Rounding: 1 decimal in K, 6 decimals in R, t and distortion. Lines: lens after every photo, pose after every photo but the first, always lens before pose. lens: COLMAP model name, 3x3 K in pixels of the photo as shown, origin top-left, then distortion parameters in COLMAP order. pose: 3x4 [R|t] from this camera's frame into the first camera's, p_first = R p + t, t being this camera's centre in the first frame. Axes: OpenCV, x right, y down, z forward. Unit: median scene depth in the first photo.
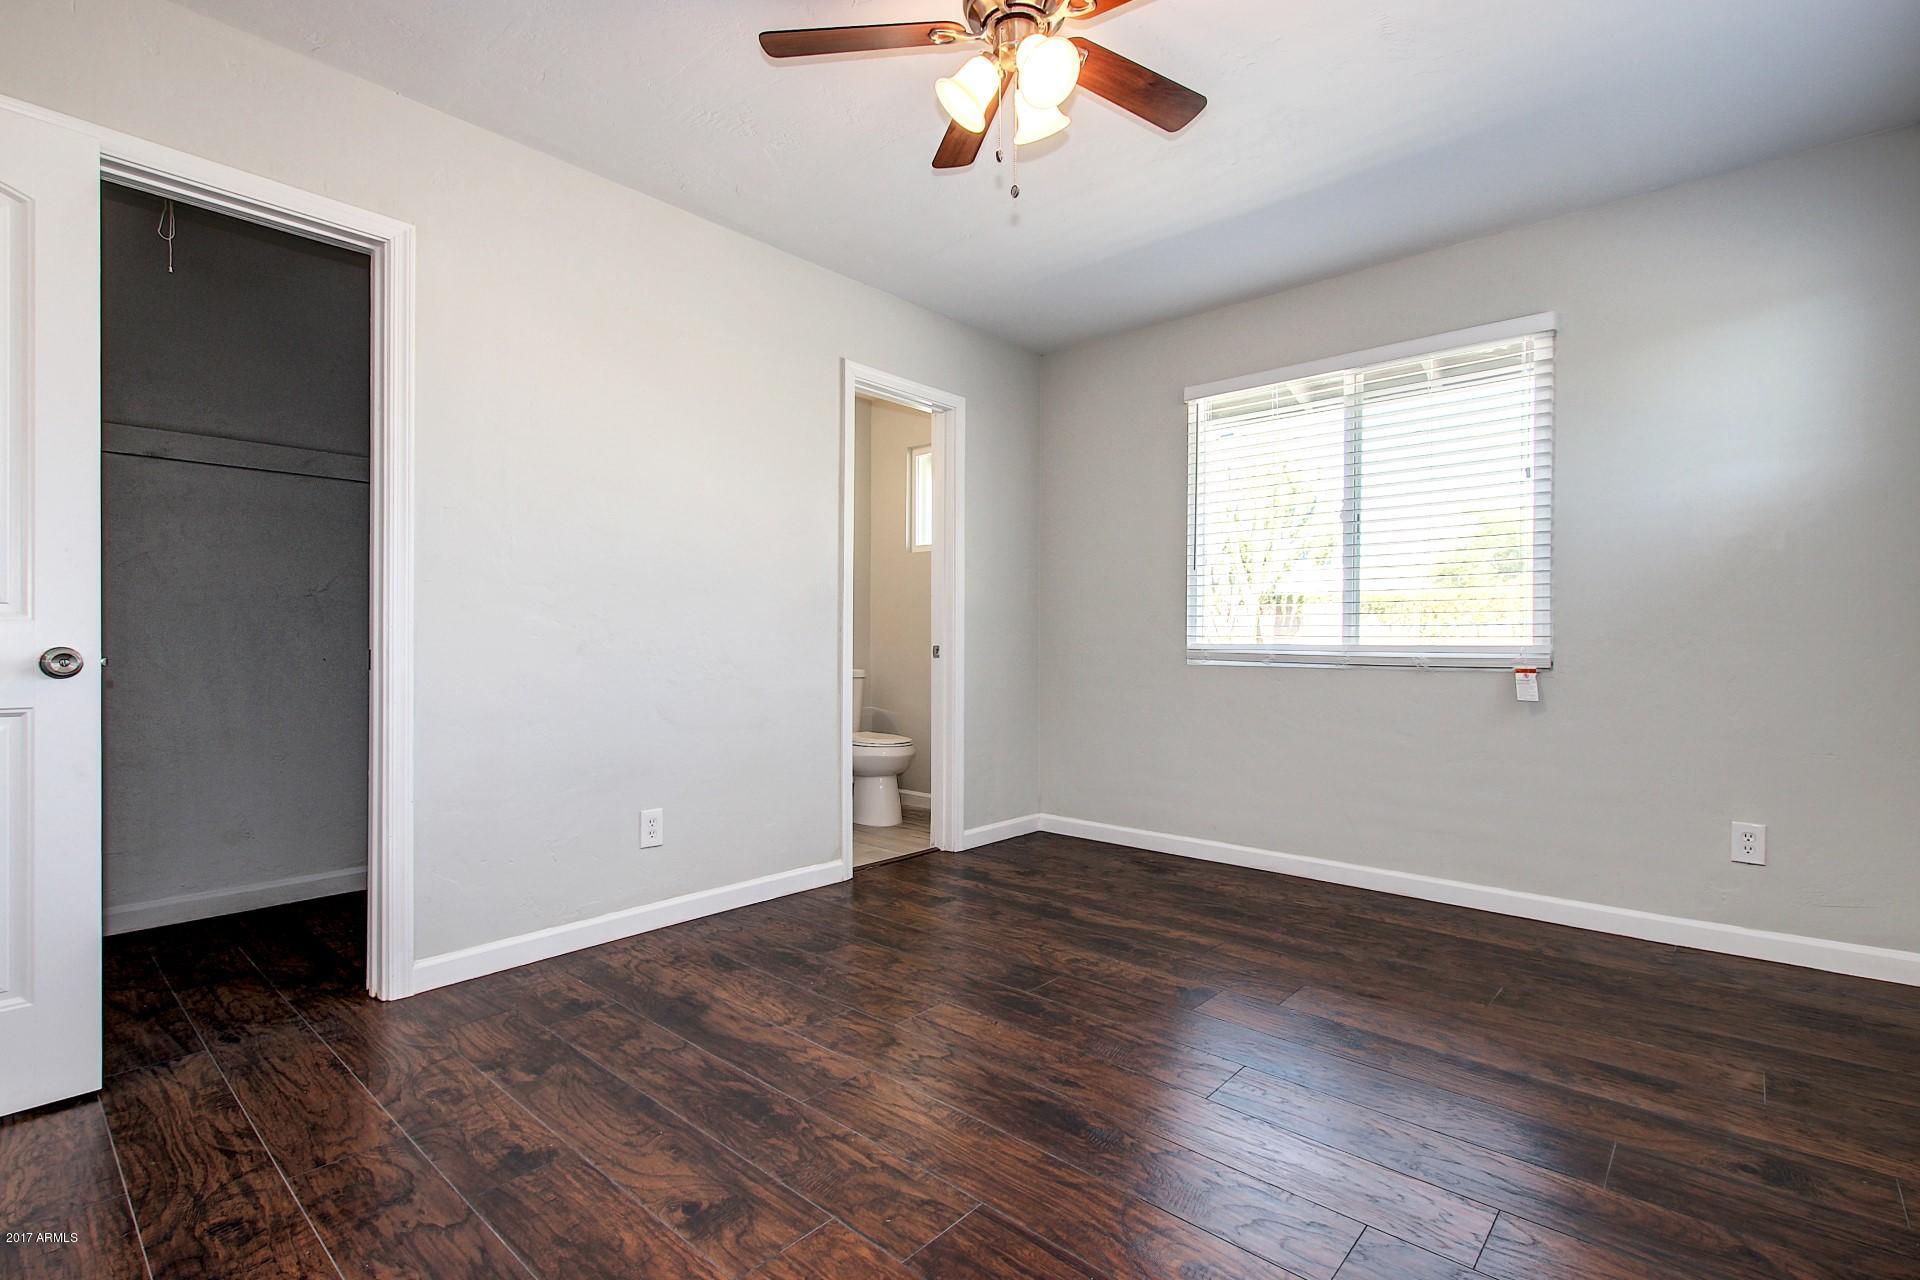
lens RADIAL K [[875.1, 0, 961.3], [0, 875.1, 647.8], [0, 0, 1]] dist [-0.000270, -0.000643]
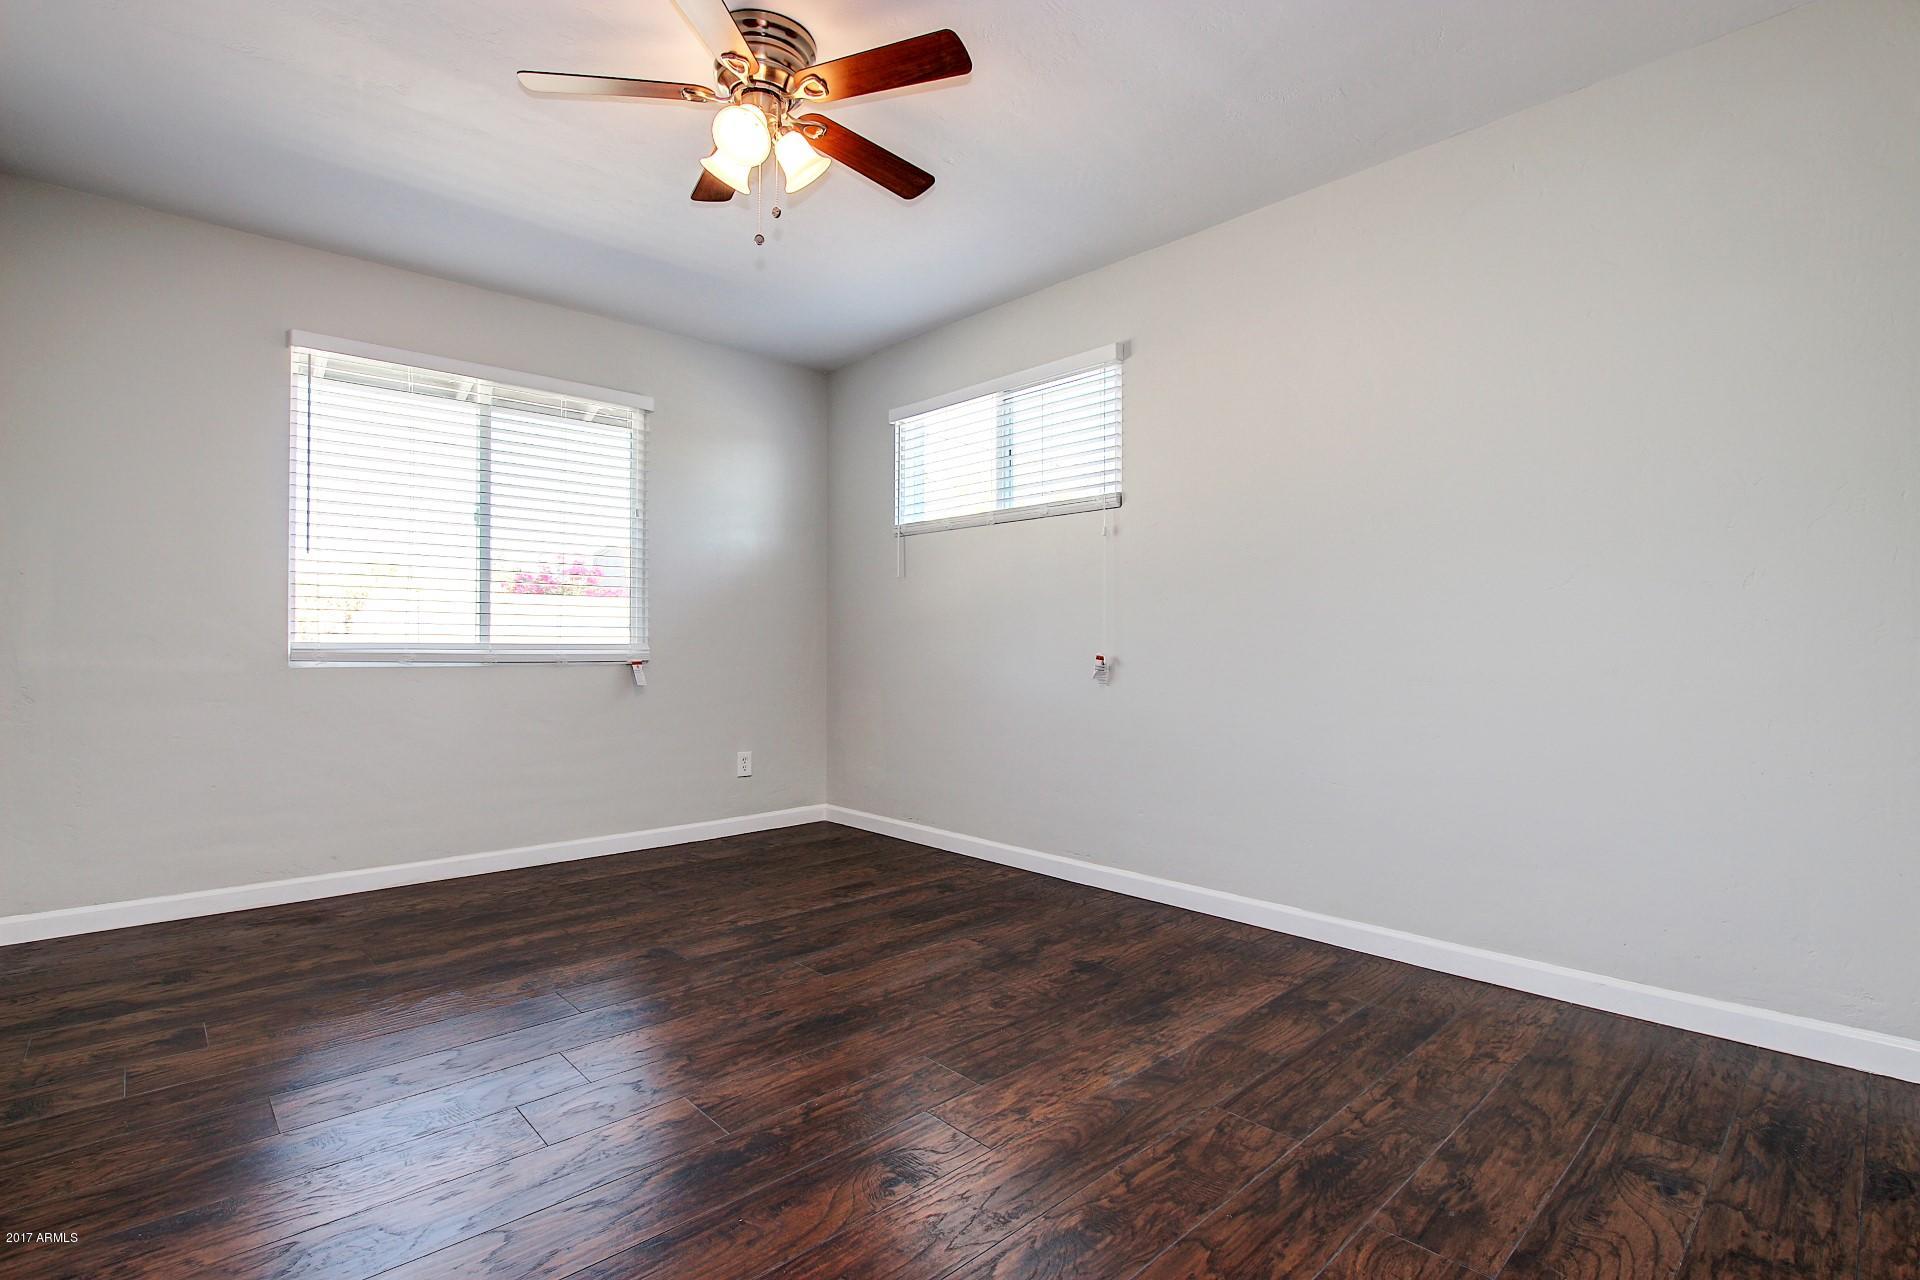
lens RADIAL K [[875.1, 0, 967.1], [0, 875.1, 644.1], [0, 0, 1]] dist [-0.000270, -0.000643]
pose [[0.109084, -0.002647, 0.994029, -0.687776], [-0.000706, 0.999996, 0.002741, -0.007234], [-0.994032, -0.001001, 0.109082, 0.404888]]
